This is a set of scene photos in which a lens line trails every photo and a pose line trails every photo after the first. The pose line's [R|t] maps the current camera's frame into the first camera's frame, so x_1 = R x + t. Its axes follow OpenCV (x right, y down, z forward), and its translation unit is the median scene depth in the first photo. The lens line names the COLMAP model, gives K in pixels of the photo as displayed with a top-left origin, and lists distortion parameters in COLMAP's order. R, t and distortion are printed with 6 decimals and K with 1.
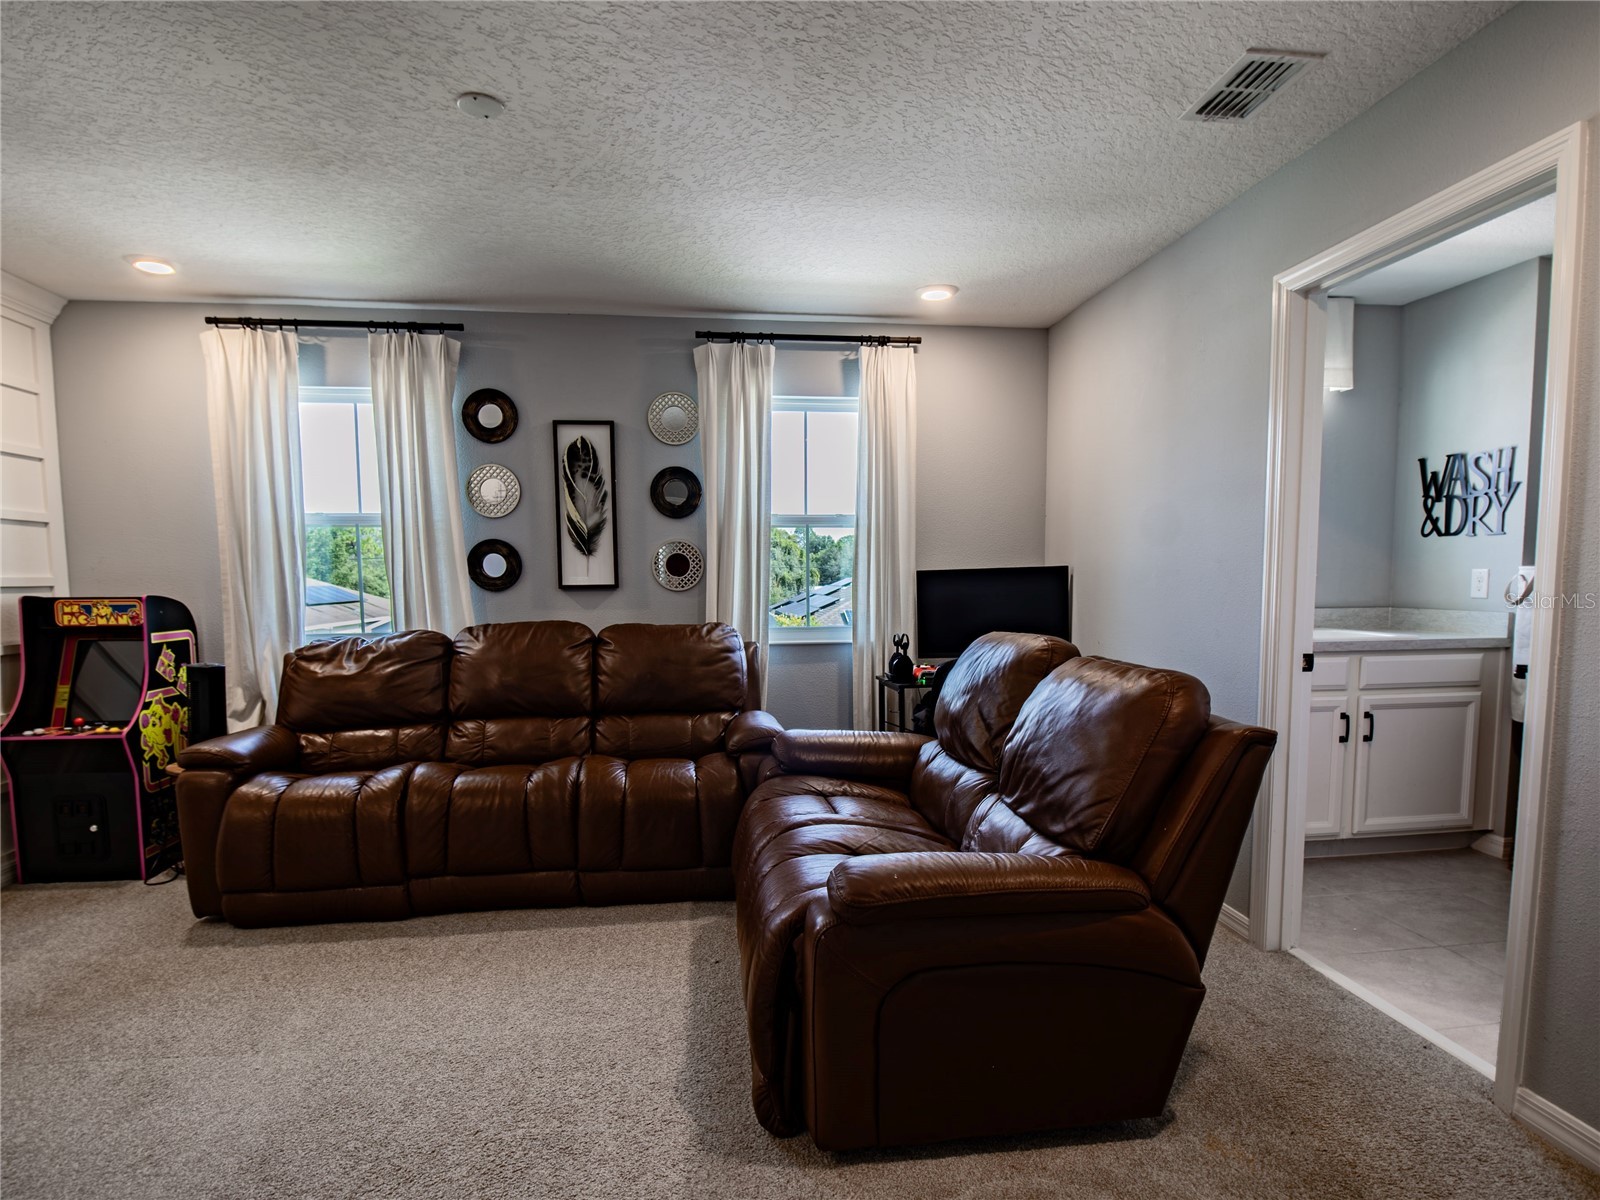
lens RADIAL K [[869.7, 0, 799.4], [0, 869.7, 653.1], [0, 0, 1]] dist [0.001972, -0.012104]
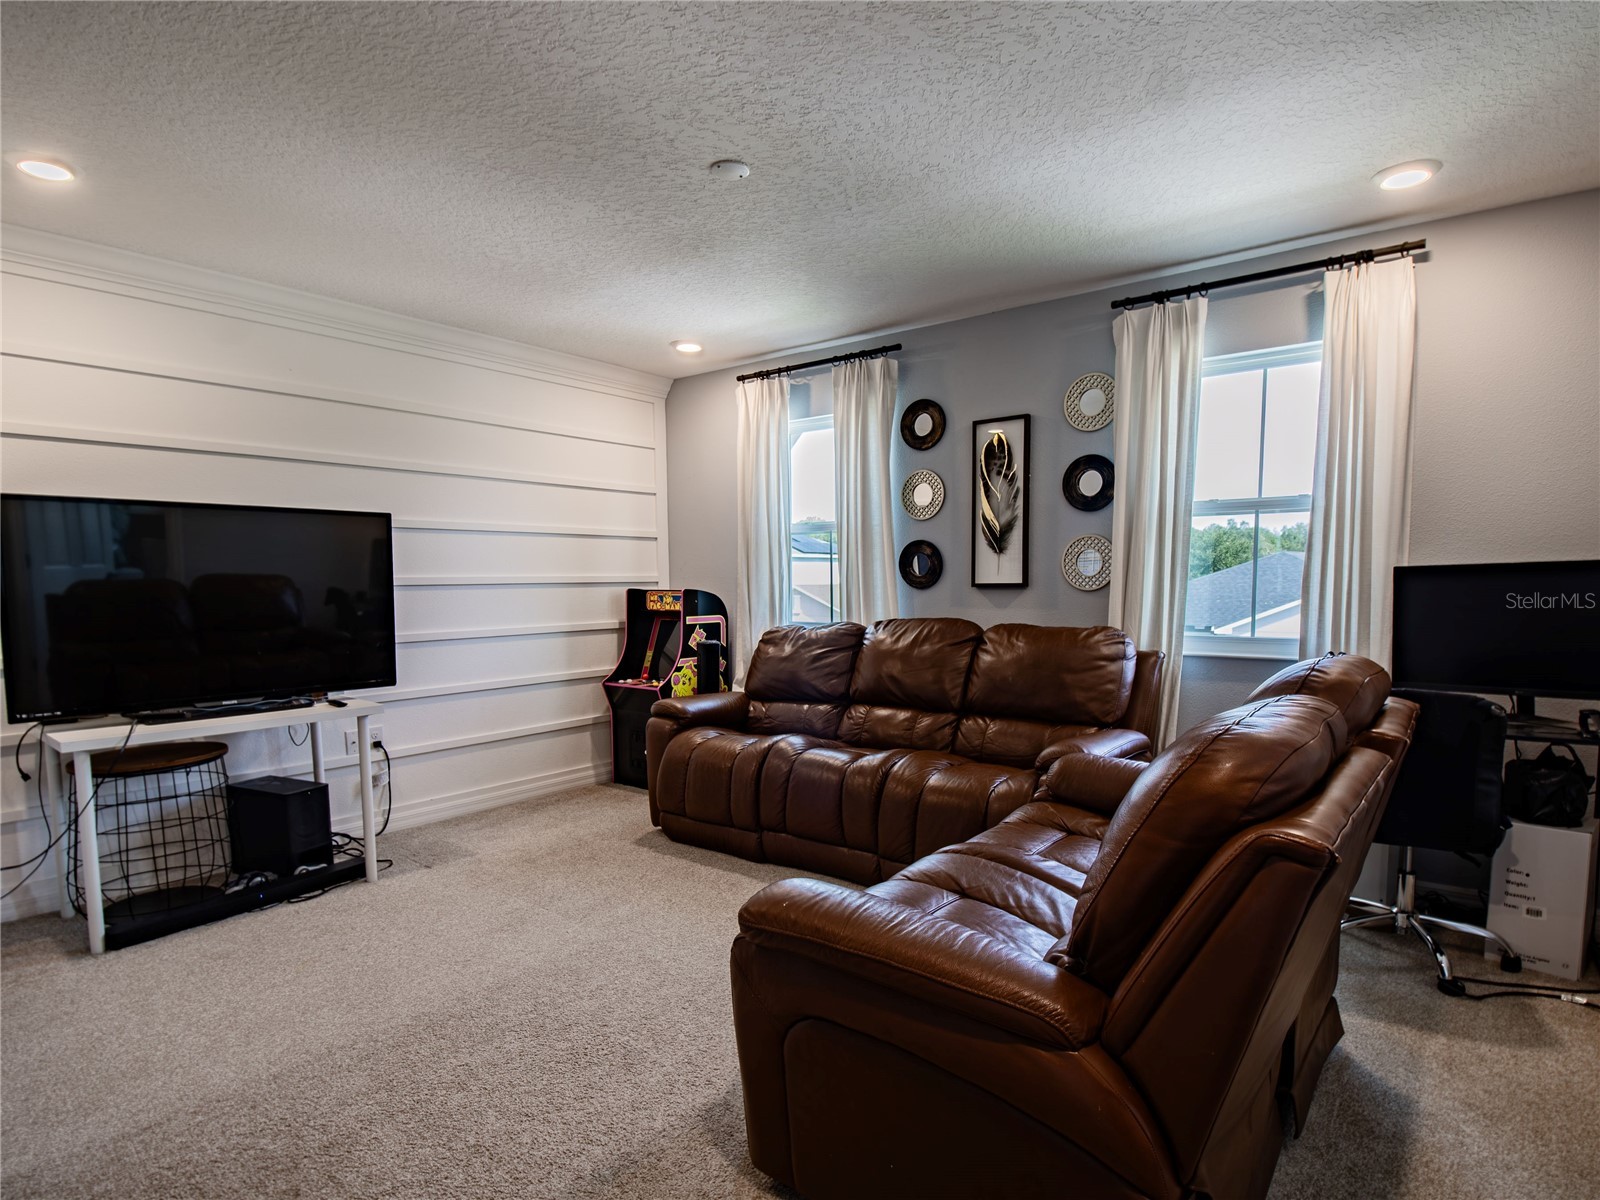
lens RADIAL K [[869.7, 0, 799.4], [0, 869.7, 653.1], [0, 0, 1]] dist [0.001972, -0.012104]
pose [[0.697376, 0.063317, -0.713903, 0.354146], [-0.060958, 0.997721, 0.028943, -0.016117], [0.714109, 0.023334, 0.699646, 0.167593]]
